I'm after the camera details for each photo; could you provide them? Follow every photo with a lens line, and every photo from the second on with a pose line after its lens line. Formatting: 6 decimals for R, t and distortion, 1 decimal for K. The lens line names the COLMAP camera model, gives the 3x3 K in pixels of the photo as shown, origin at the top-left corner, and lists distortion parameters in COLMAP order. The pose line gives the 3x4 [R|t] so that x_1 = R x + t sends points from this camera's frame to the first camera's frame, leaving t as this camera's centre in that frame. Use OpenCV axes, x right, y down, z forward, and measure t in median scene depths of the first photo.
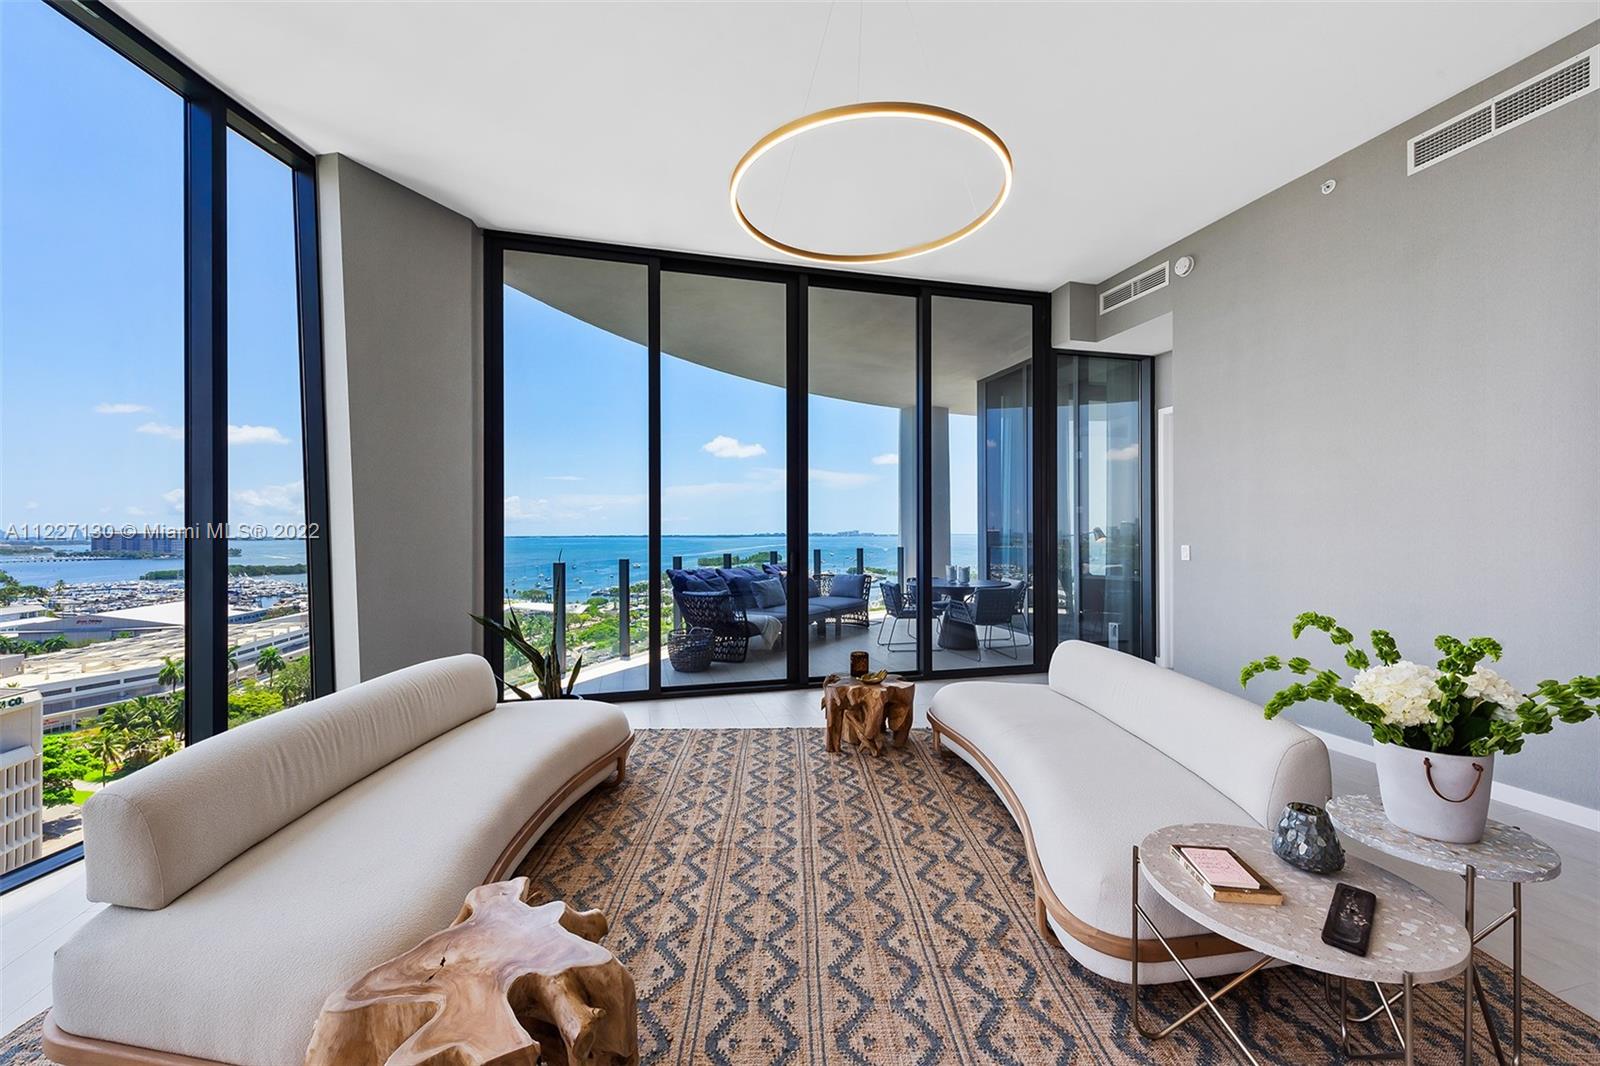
lens RADIAL K [[623.7, 0, 797.9], [0, 623.7, 524.4], [0, 0, 1]] dist [0.015450, -0.004520]
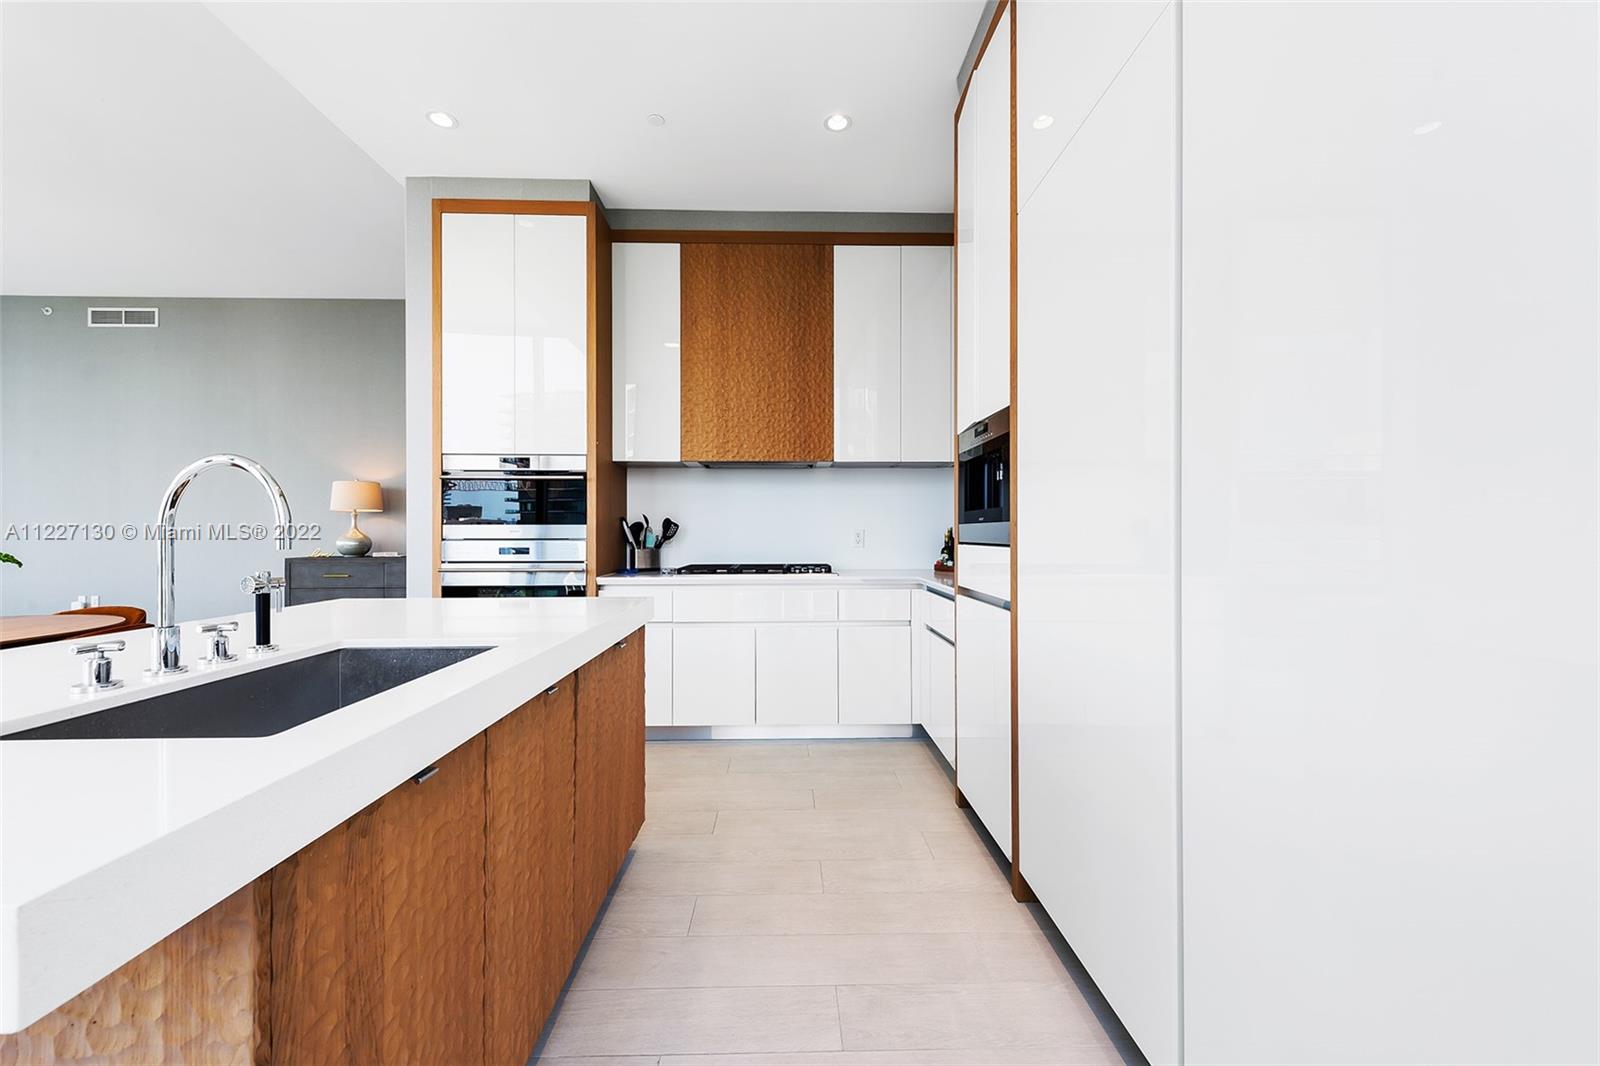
lens RADIAL K [[623.7, 0, 802.0], [0, 623.7, 533.1], [0, 0, 1]] dist [0.015450, -0.004520]
pose [[0.247003, 0.012708, 0.968931, -0.339723], [-0.017666, 0.999807, -0.008610, 0.049109], [-0.968854, -0.014990, 0.247179, -1.570046]]
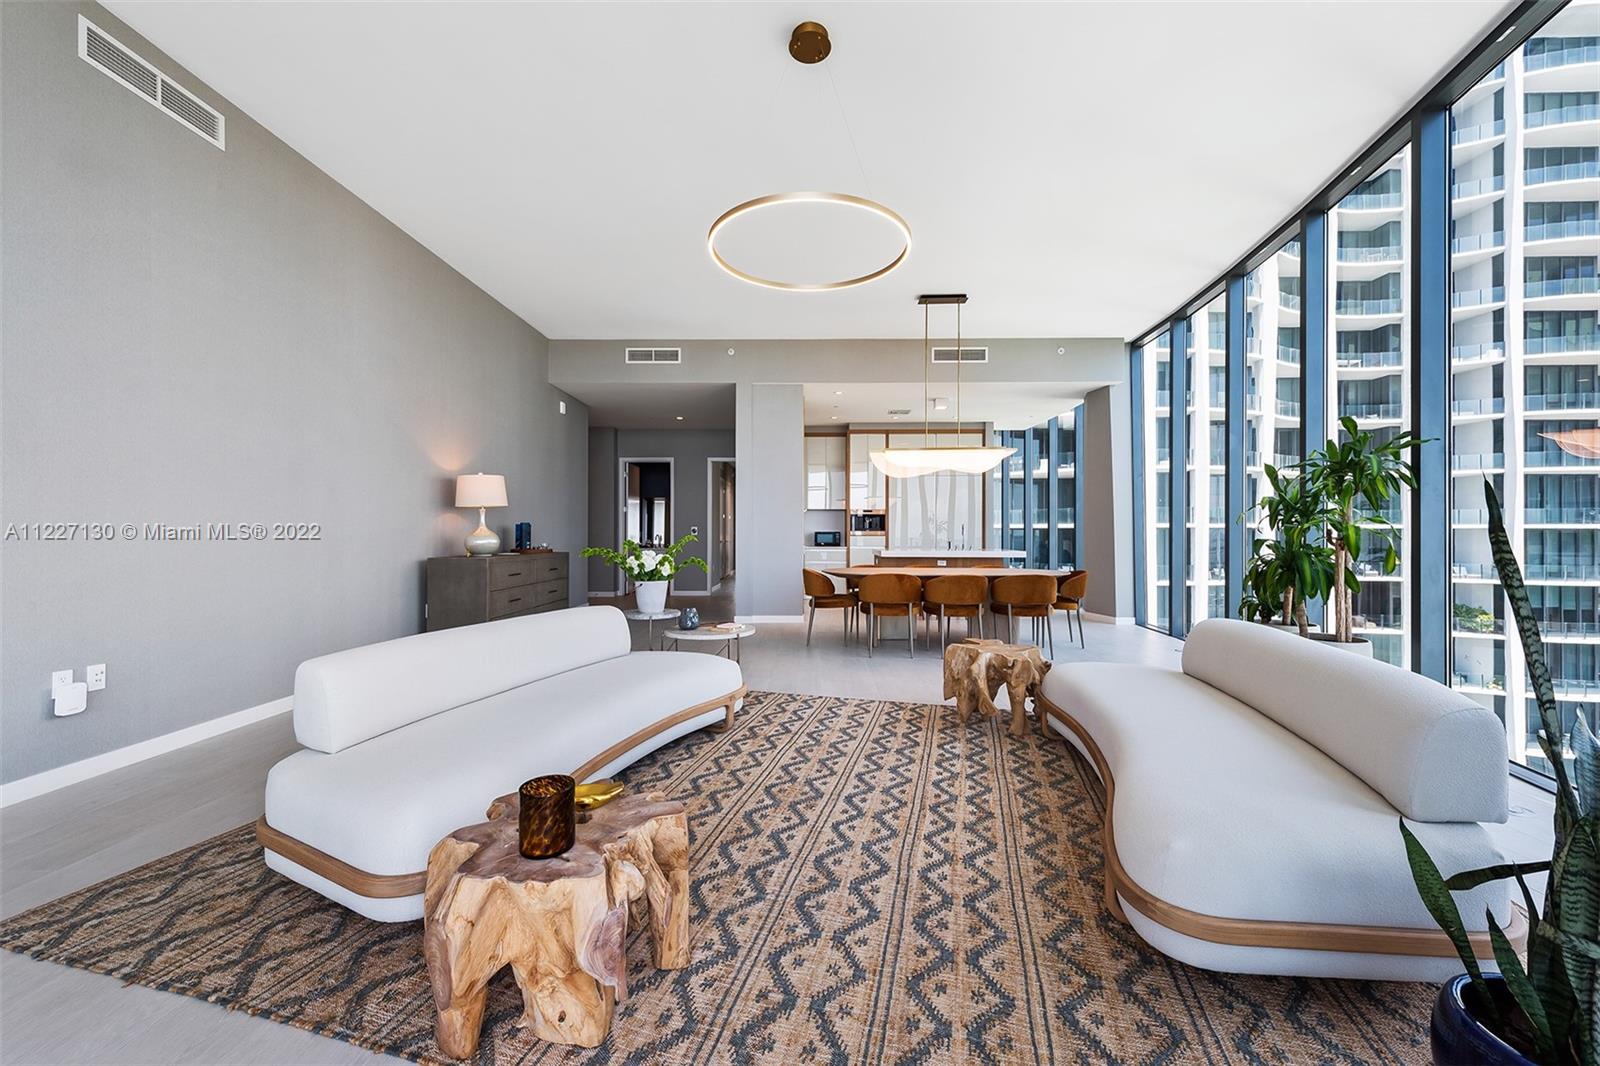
lens RADIAL K [[623.7, 0, 798.9], [0, 623.7, 521.9], [0, 0, 1]] dist [0.015450, -0.004520]
pose [[-0.960826, 0.006636, 0.277073, -0.168828], [-0.002780, 0.999432, -0.033578, 0.084202], [-0.277138, -0.033033, -0.960262, 1.597044]]
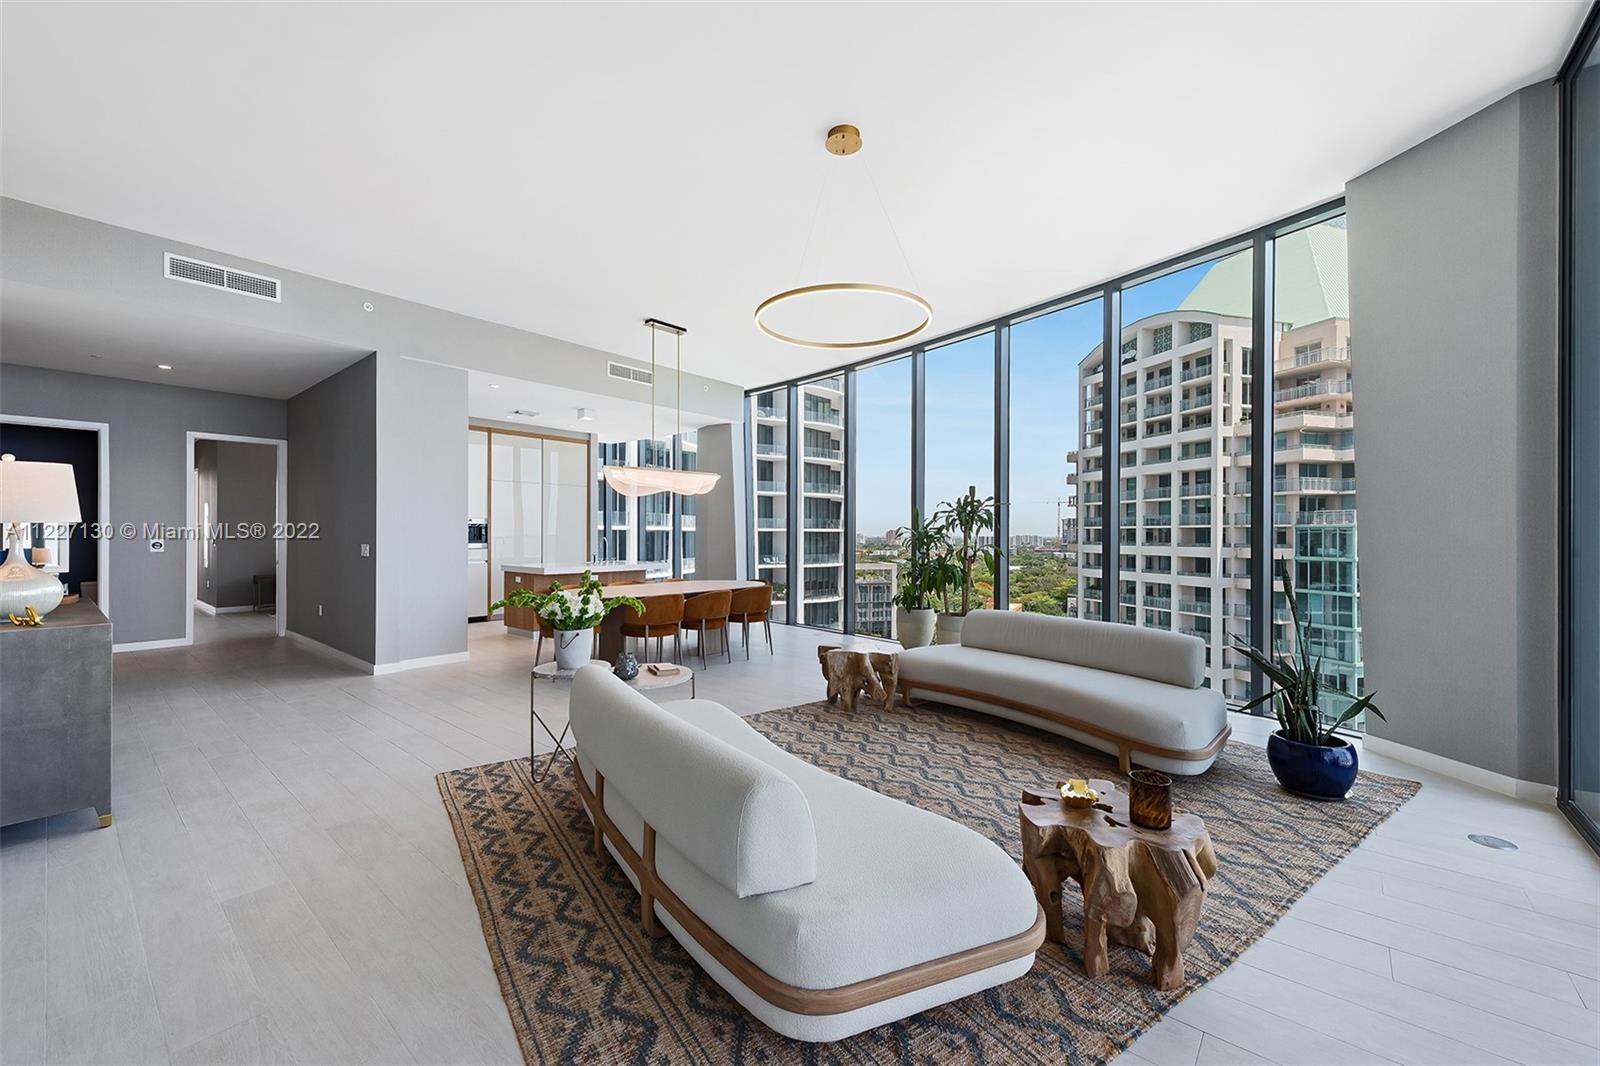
lens RADIAL K [[623.7, 0, 782.2], [0, 623.7, 543.2], [0, 0, 1]] dist [0.015450, -0.004520]
pose [[-0.835748, 0.007924, -0.549056, 0.746412], [0.006372, 0.999969, 0.004732, 0.020437], [0.549077, 0.000456, -0.835772, 1.524084]]
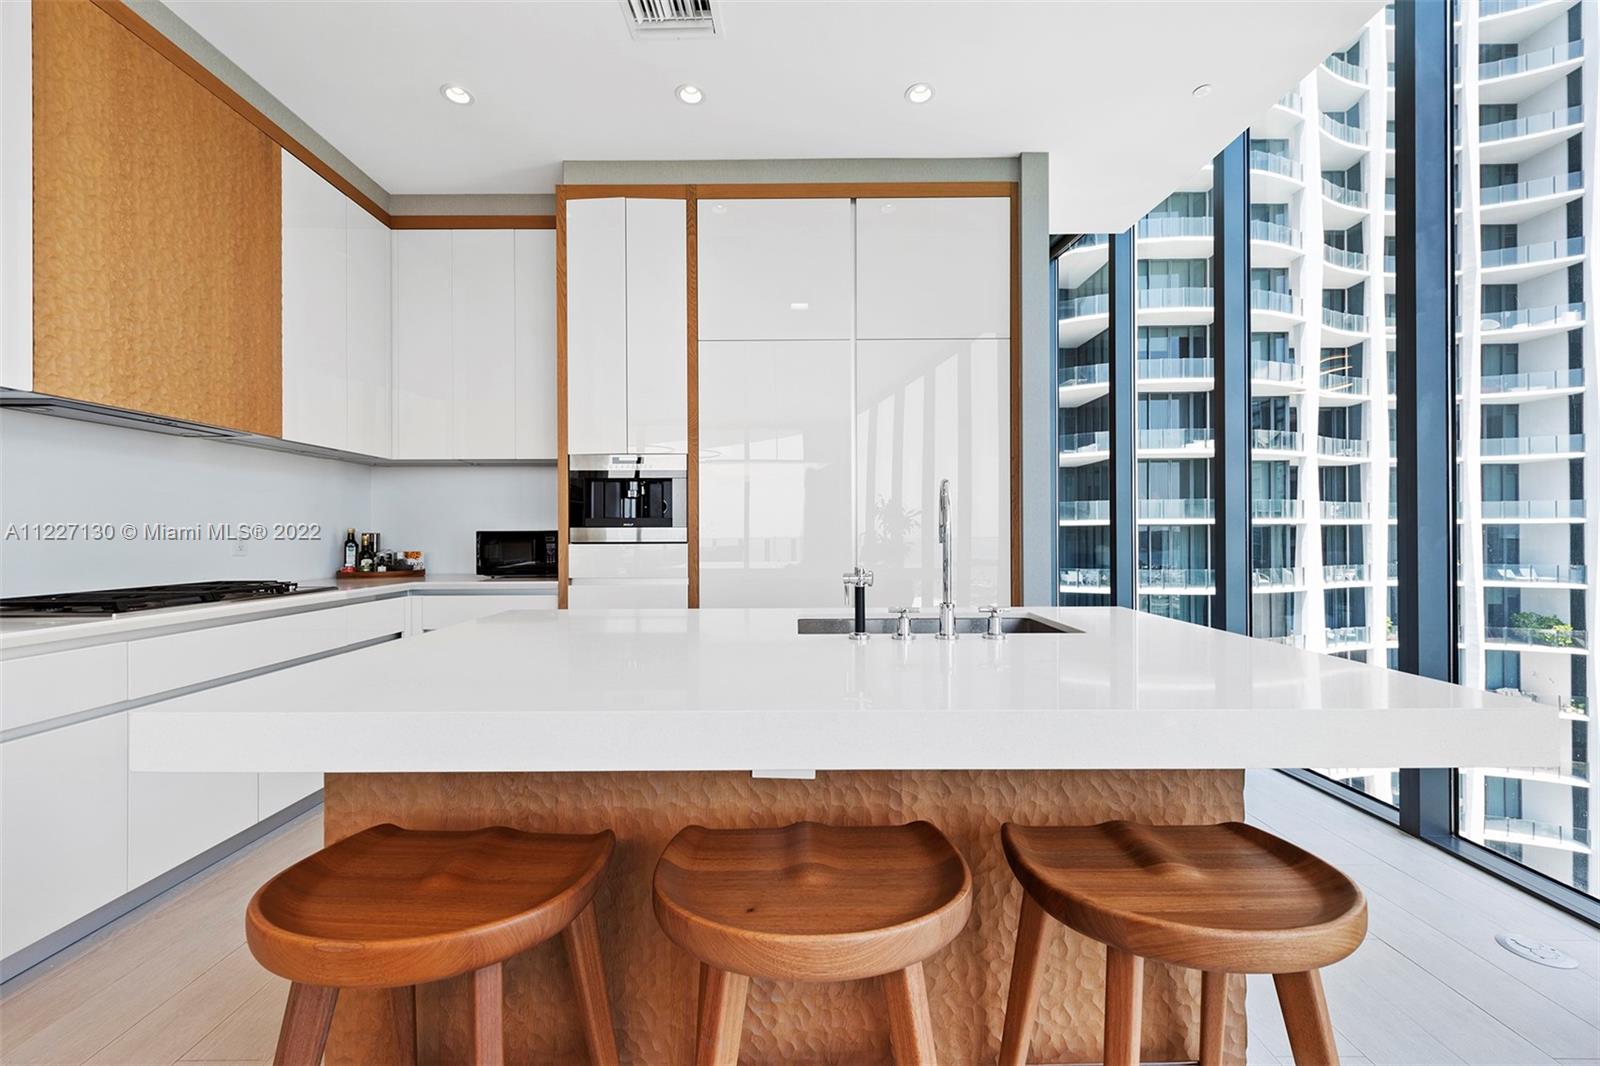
lens RADIAL K [[623.7, 0, 795.5], [0, 623.7, 530.2], [0, 0, 1]] dist [0.015450, -0.004520]
pose [[-0.965140, 0.012480, 0.261435, -0.115974], [0.006224, 0.999674, -0.024742, 0.056315], [-0.261659, -0.022252, -0.964904, -0.720223]]
